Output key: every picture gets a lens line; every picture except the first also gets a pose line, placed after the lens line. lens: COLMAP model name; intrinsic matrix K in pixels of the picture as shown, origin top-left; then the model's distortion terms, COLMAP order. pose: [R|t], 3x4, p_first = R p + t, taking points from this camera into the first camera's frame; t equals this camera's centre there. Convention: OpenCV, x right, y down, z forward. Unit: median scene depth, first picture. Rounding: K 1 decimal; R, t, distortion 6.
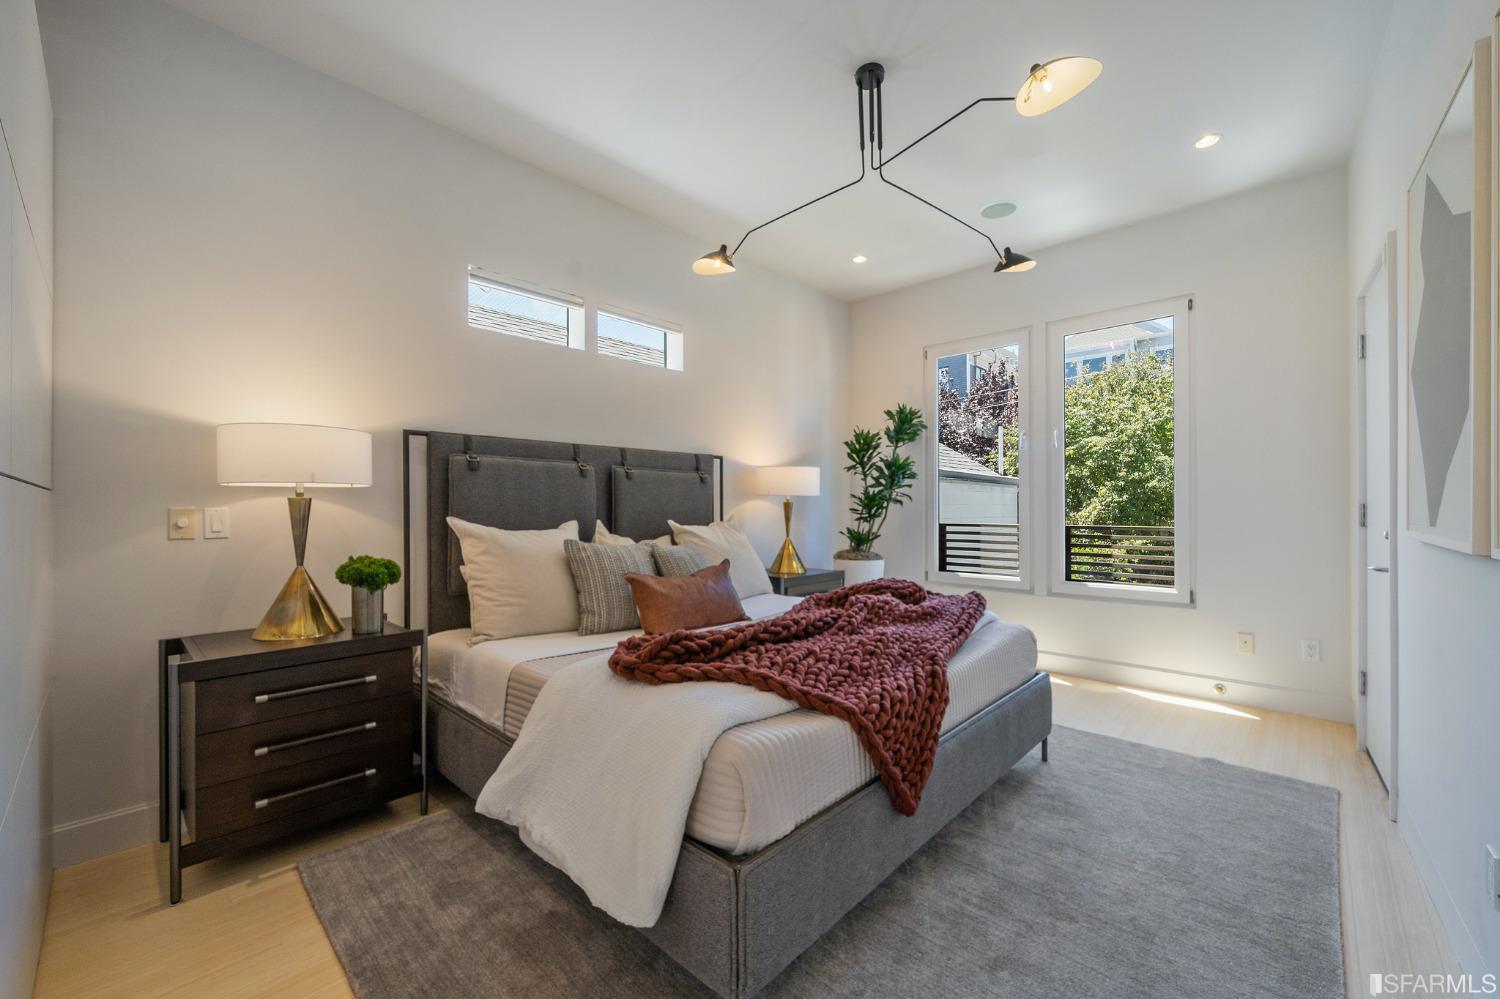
lens RADIAL K [[594.0, 0, 750.0], [0, 594.0, 499.5], [0, 0, 1]] dist [-0.001420, -0.000129]
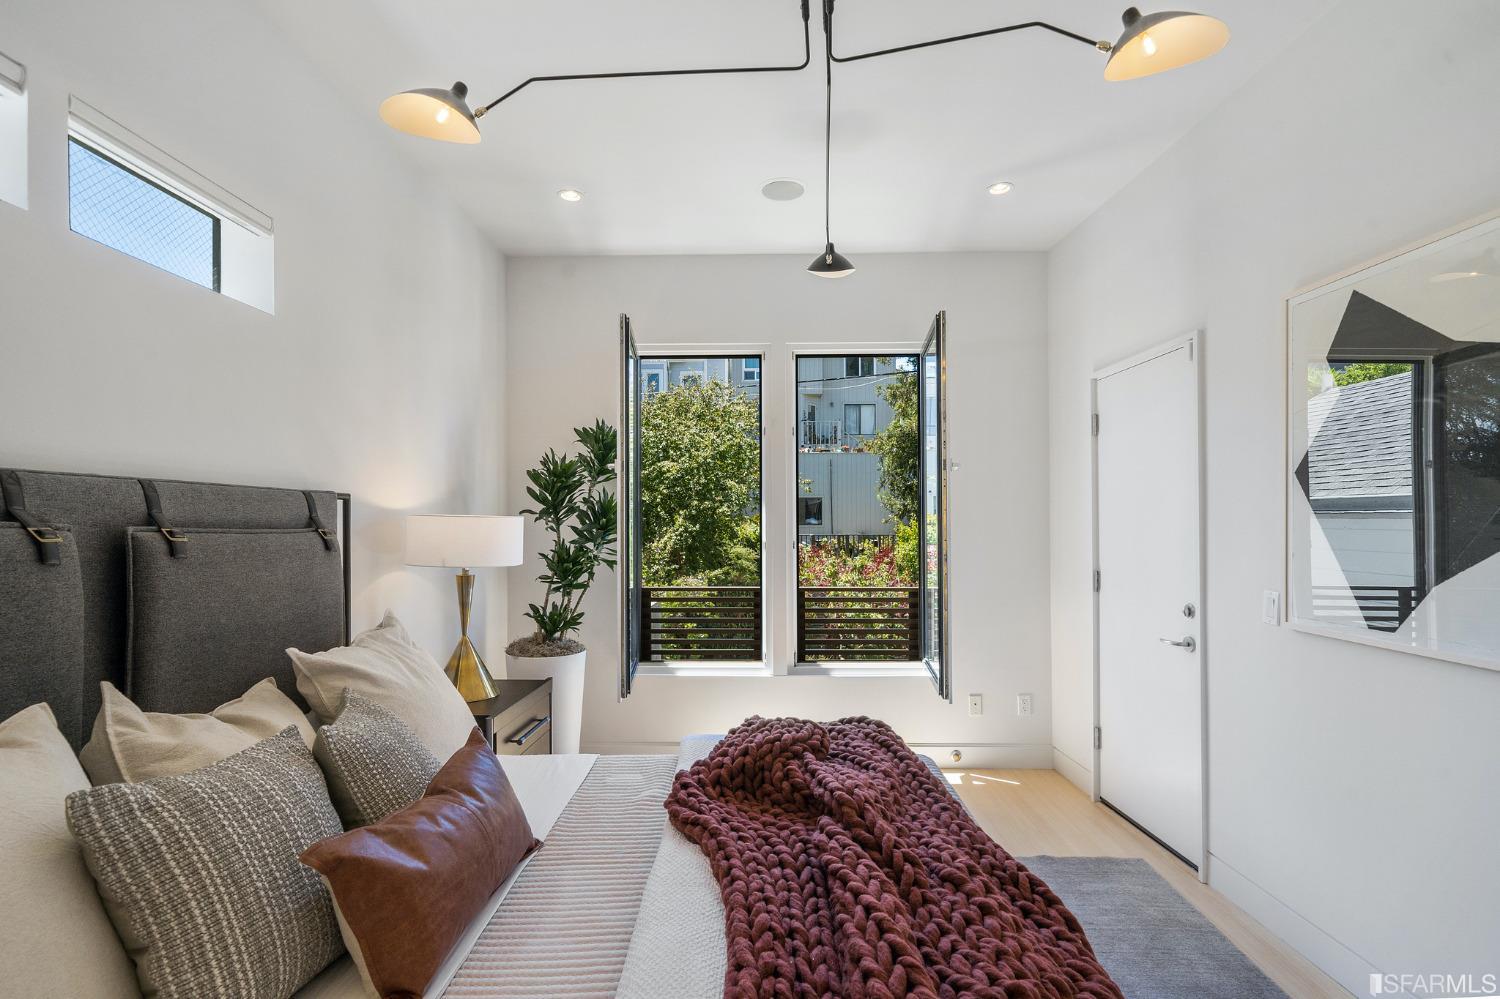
lens RADIAL K [[699.4, 0, 746.1], [0, 699.4, 511.0], [0, 0, 1]] dist [0.000245, 0.000152]
pose [[0.745384, 0.013650, 0.666495, -0.173508], [-0.008424, 0.999903, -0.011057, -0.048550], [-0.666582, 0.002627, 0.745427, 0.285604]]
